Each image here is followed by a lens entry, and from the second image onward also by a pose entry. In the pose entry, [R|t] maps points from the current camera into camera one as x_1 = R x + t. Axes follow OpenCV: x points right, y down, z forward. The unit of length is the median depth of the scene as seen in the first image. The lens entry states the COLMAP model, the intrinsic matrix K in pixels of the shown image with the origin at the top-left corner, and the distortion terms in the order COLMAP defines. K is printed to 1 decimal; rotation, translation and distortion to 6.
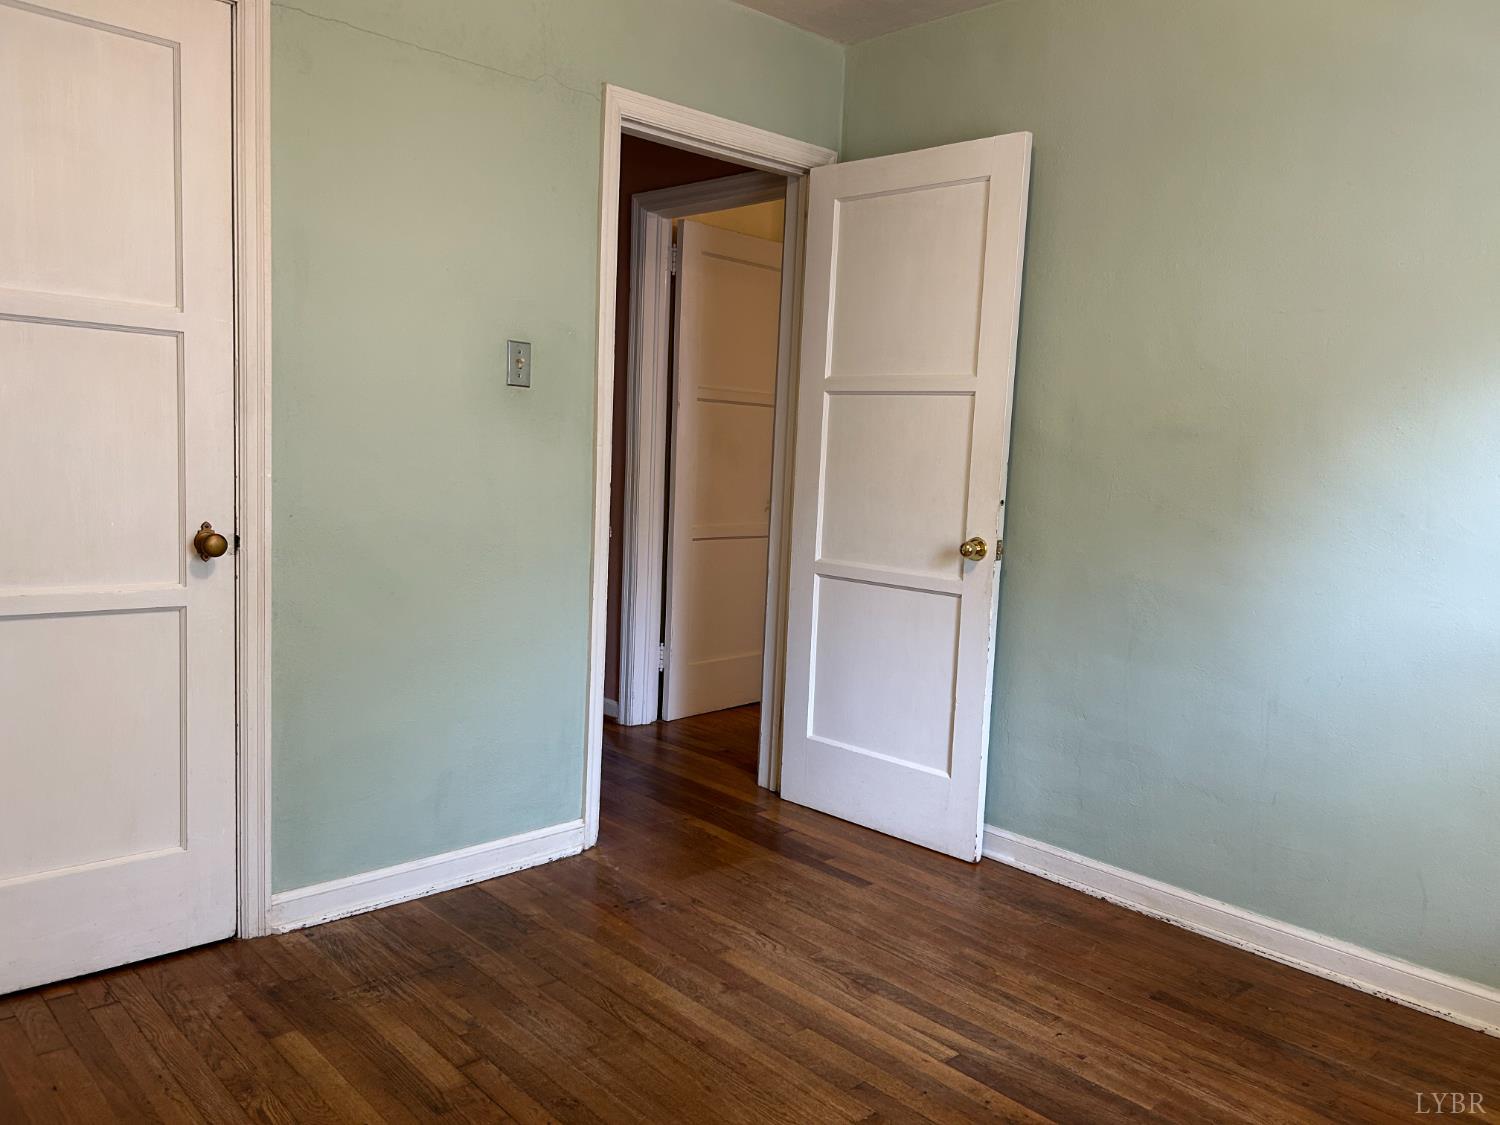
lens RADIAL K [[1140.0, 0, 749.3], [0, 1140.0, 552.7], [0, 0, 1]] dist [0.067078, -0.068512]
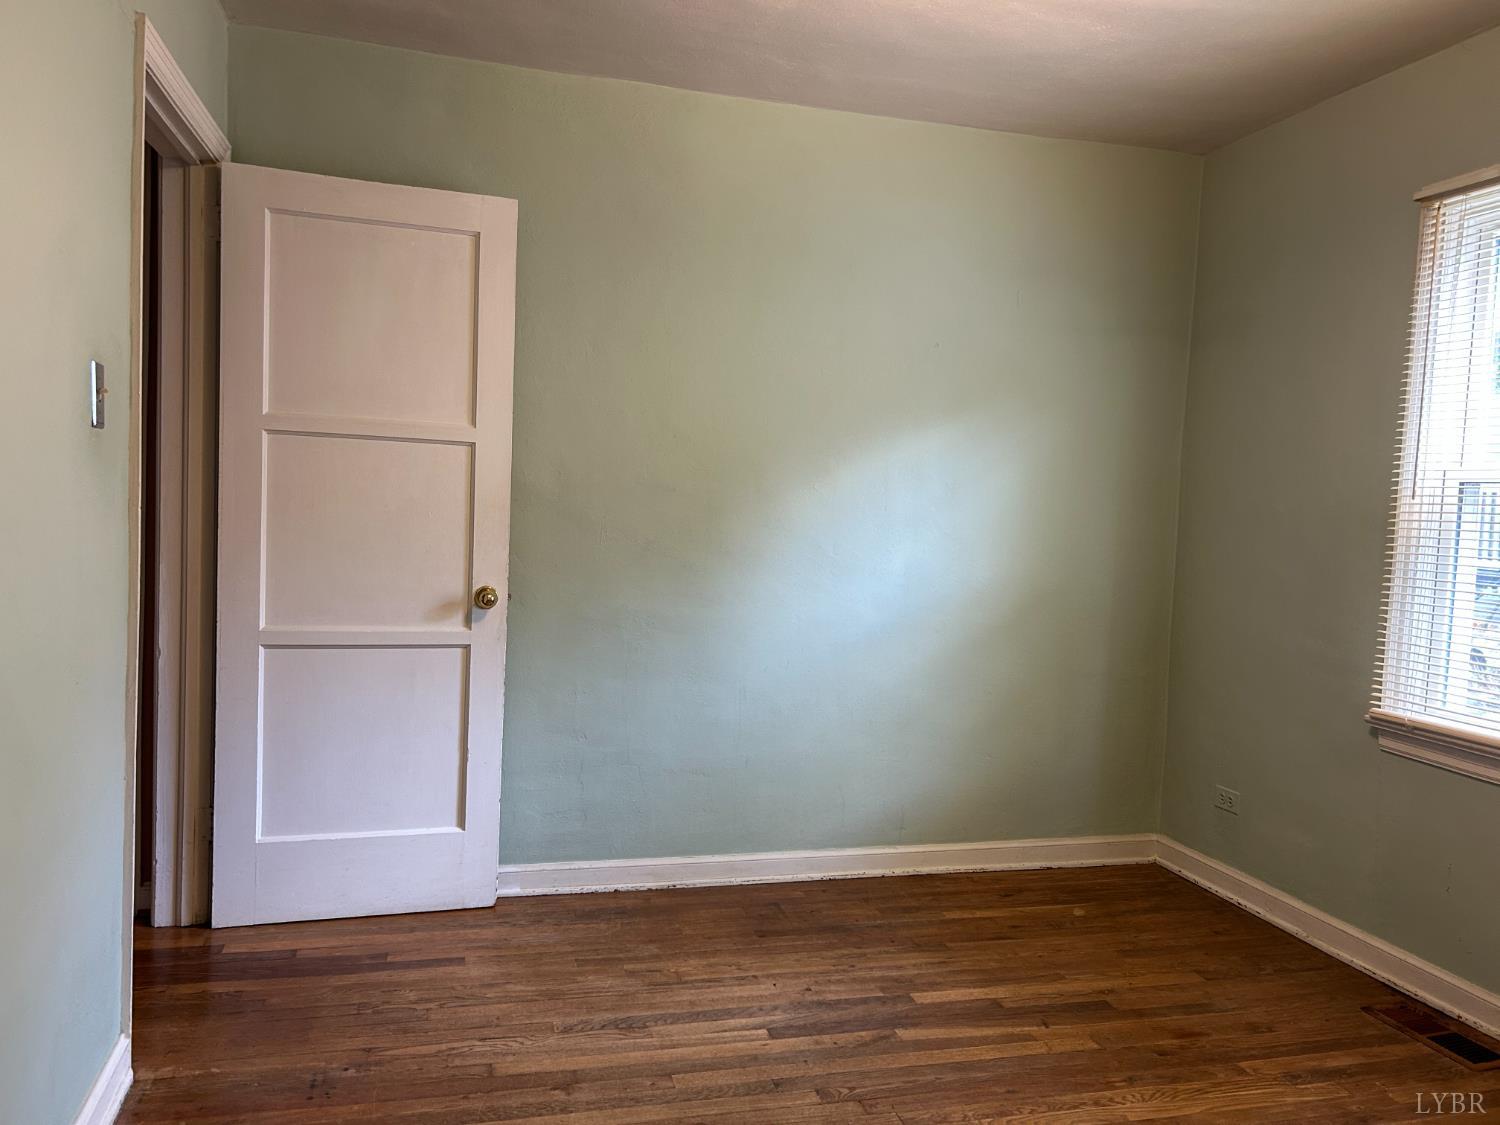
lens RADIAL K [[1140.0, 0, 749.3], [0, 1140.0, 552.7], [0, 0, 1]] dist [0.067078, -0.068512]
pose [[0.476121, -0.066014, 0.876899, -0.622768], [0.067875, 0.996962, 0.038199, -0.071061], [-0.876757, 0.041332, 0.479155, 0.330498]]
